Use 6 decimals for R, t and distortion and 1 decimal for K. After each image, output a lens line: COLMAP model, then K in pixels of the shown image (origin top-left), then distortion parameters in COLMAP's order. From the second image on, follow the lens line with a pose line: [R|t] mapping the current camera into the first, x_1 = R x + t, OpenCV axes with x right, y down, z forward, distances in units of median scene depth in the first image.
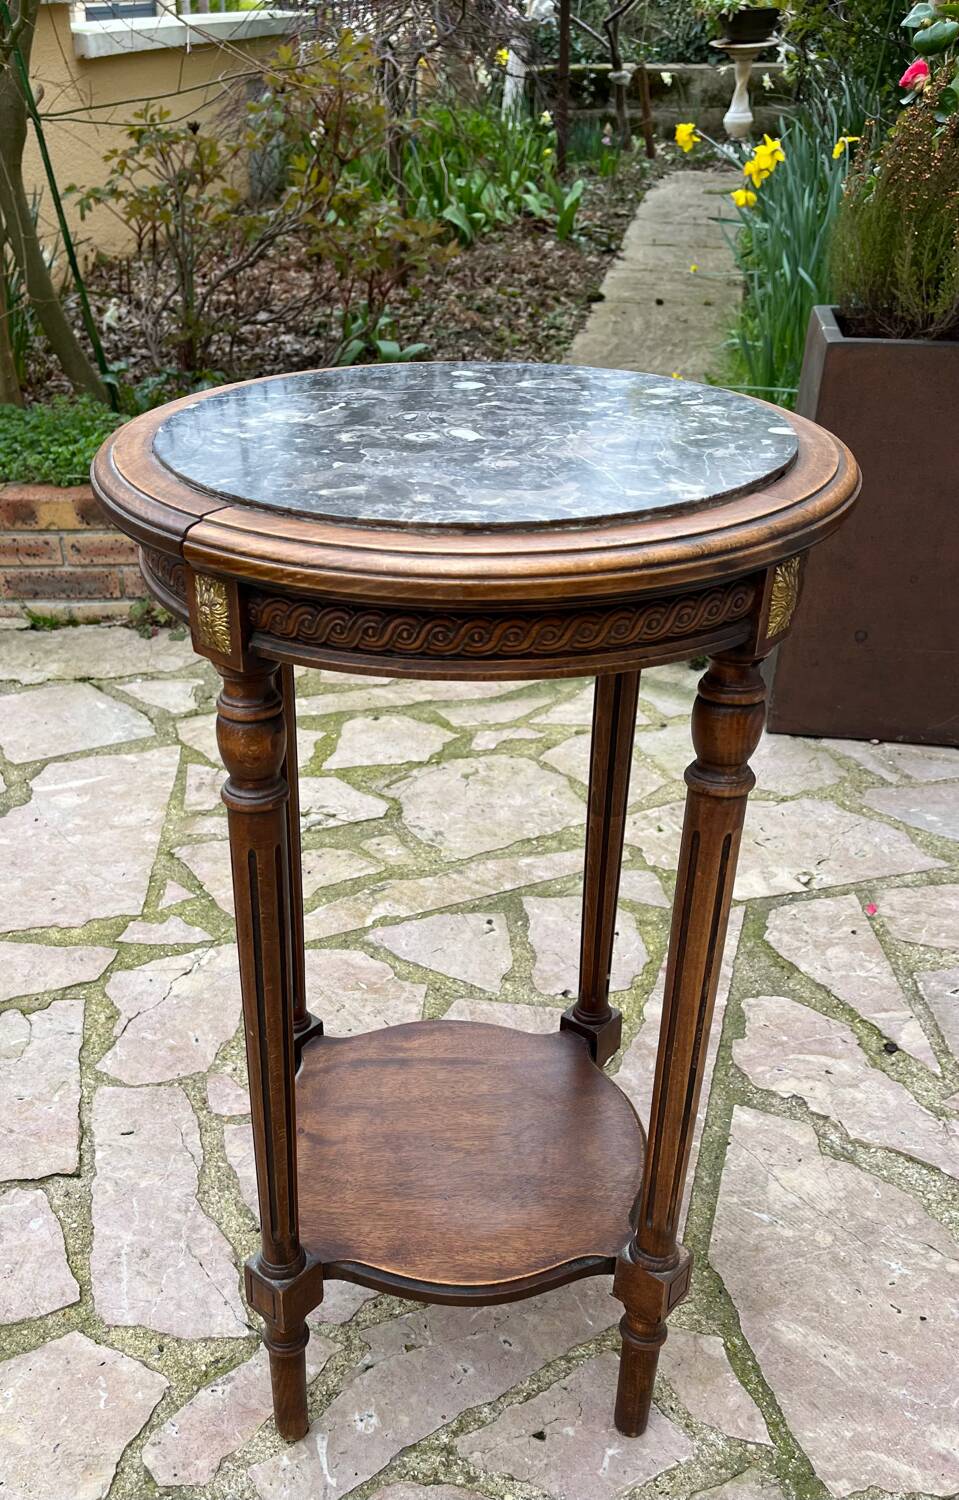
lens RADIAL K [[1328.8, 0, 384.8], [0, 1328.8, 861.0], [0, 0, 1]] dist [0.030650, -0.042485]
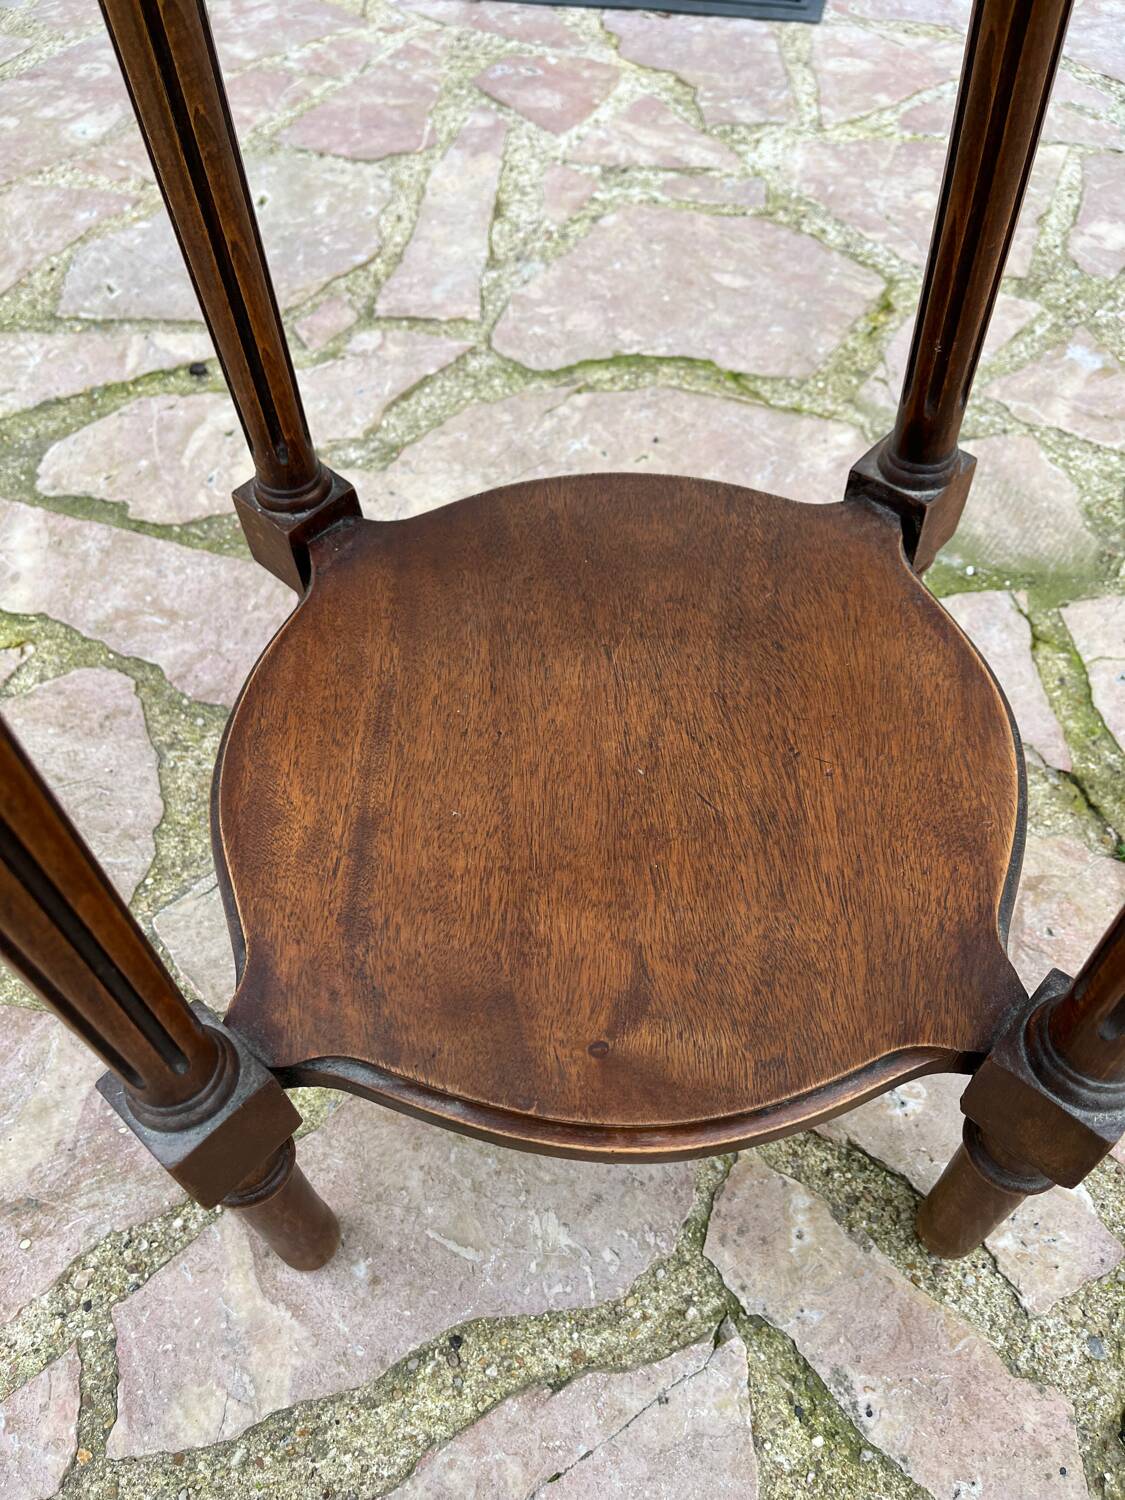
lens RADIAL K [[1163.9, 0, 570.9], [0, 1163.9, 728.3], [0, 0, 1]] dist [0.037003, -0.061871]
pose [[0.010038, -0.786471, 0.617546, -0.159800], [0.558062, 0.516859, 0.649171, -0.056405], [-0.829739, 0.338112, 0.444088, 0.661732]]
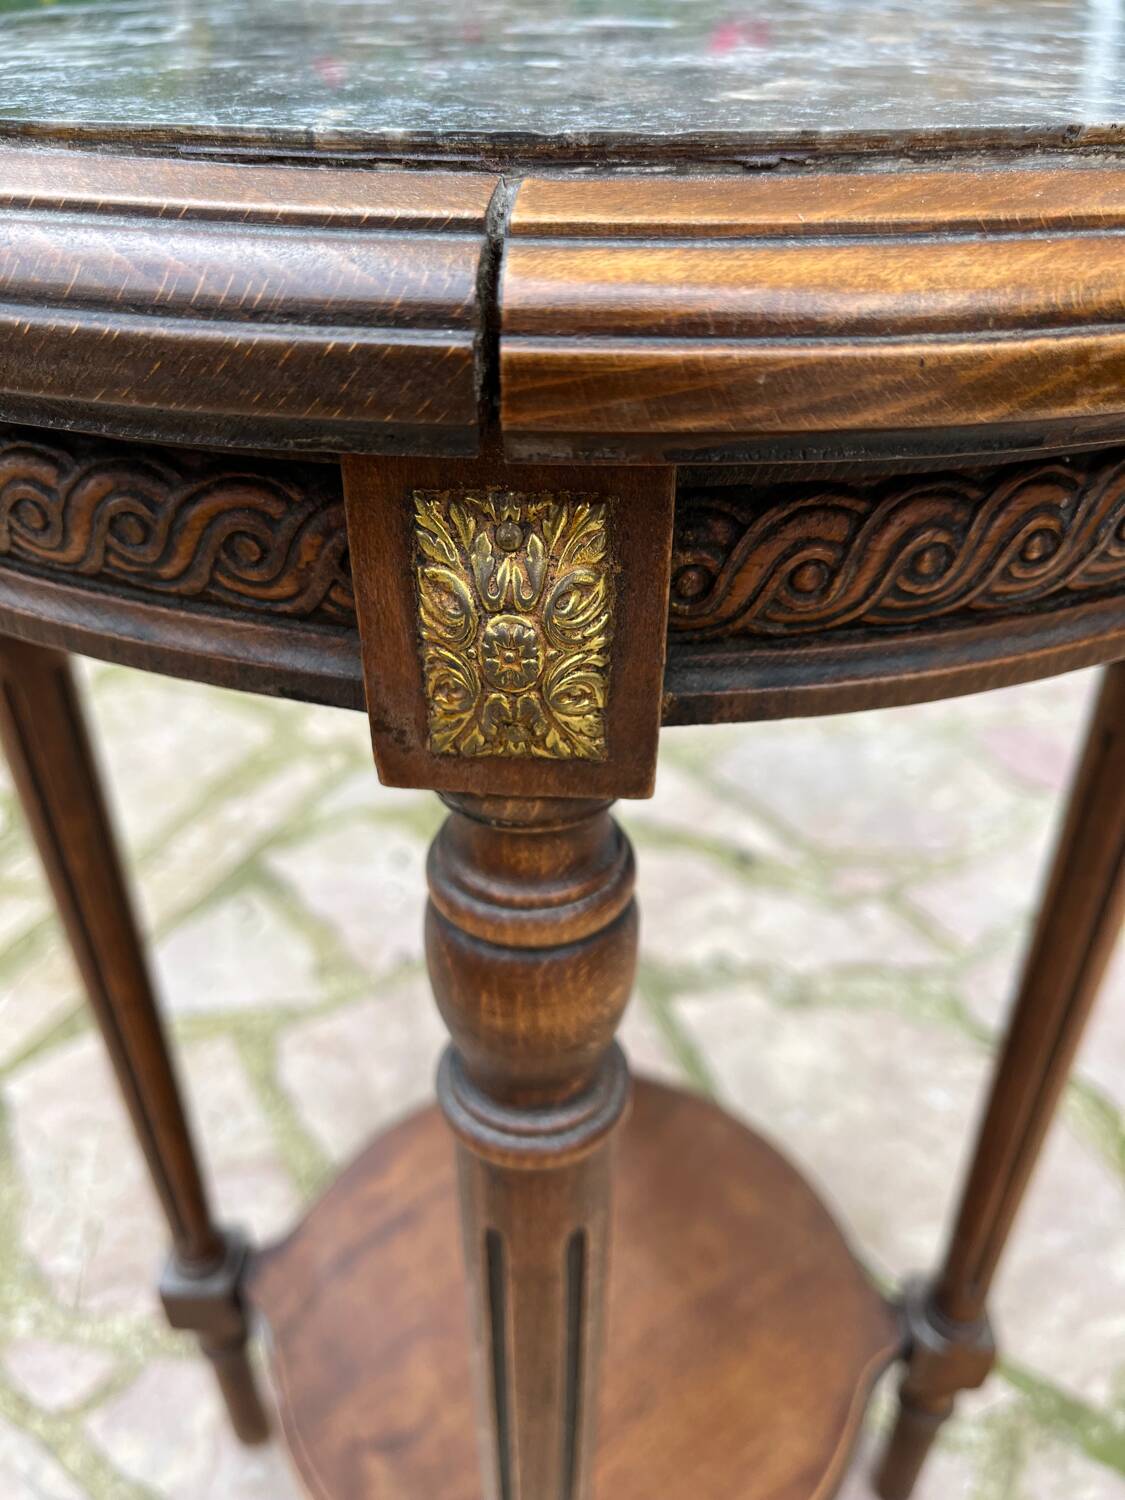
lens RADIAL K [[1207.9, 0, 560.7], [0, 1207.9, 751.1], [0, 0, 1]] dist [0.001646, 0.001883]
pose [[0.772320, -0.355712, 0.526299, -0.128571], [0.323890, 0.933236, 0.155457, -0.100055], [-0.546459, 0.050401, 0.835968, 0.406112]]
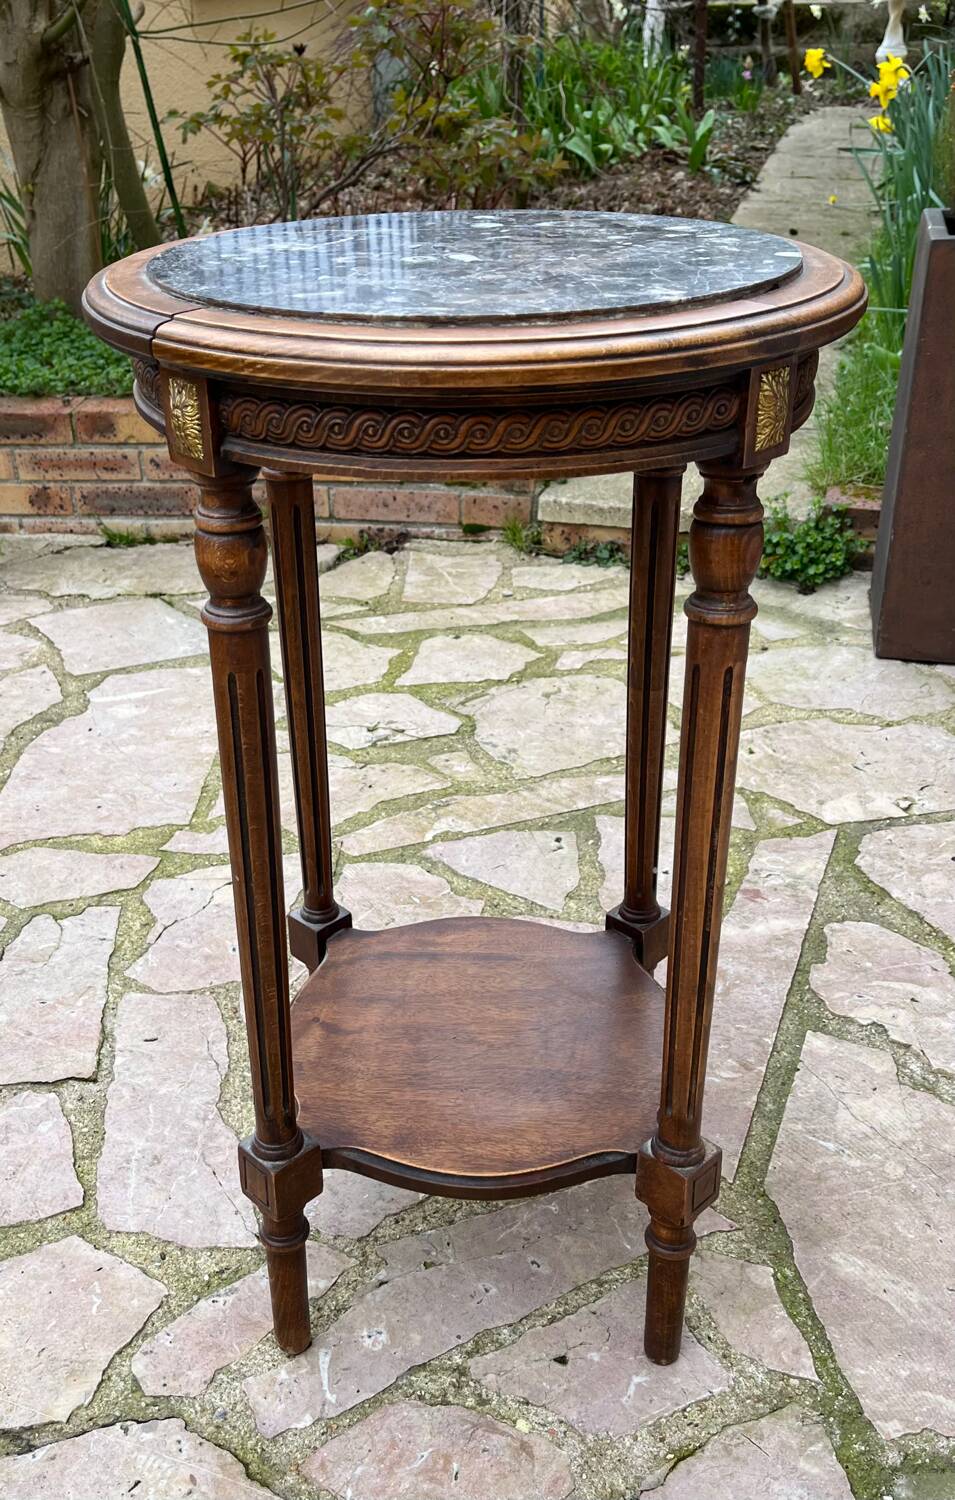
lens RADIAL K [[1445.1, 0, 446.9], [0, 1445.1, 742.3], [0, 0, 1]] dist [0.014591, 0.000000]
pose [[0.998447, 0.019957, -0.052012, 0.062791], [-0.023736, 0.997044, -0.073070, 0.064320], [0.050400, 0.074191, 0.995970, -0.019510]]
